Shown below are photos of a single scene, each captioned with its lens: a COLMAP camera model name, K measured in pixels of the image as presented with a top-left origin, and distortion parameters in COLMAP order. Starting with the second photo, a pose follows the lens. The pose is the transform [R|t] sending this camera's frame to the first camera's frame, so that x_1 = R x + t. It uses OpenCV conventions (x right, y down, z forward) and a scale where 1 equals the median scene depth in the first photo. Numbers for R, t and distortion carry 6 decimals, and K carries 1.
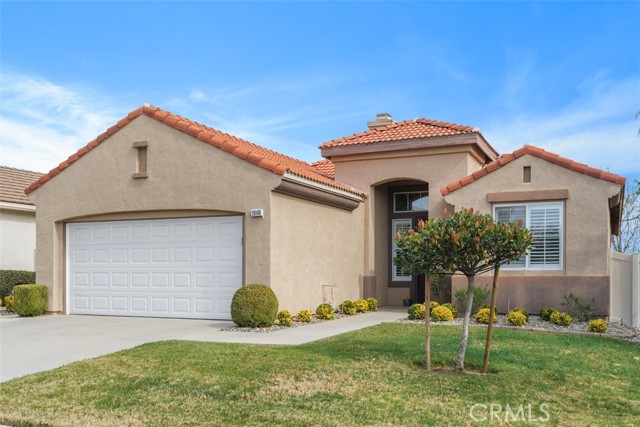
lens RADIAL K [[624.0, 0, 320.2], [0, 624.0, 213.5], [0, 0, 1]] dist [-0.005984, 0.000000]
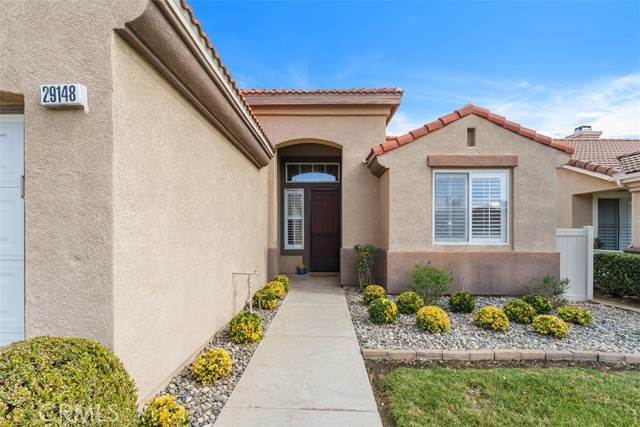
lens RADIAL K [[293.1, 0, 316.7], [0, 293.1, 232.2], [0, 0, 1]] dist [0.002068, -0.000155]
pose [[0.915463, 0.001243, 0.402399, -0.037575], [-0.042969, 0.994580, 0.094682, 0.042100], [-0.400100, -0.103968, 0.910555, 0.700000]]
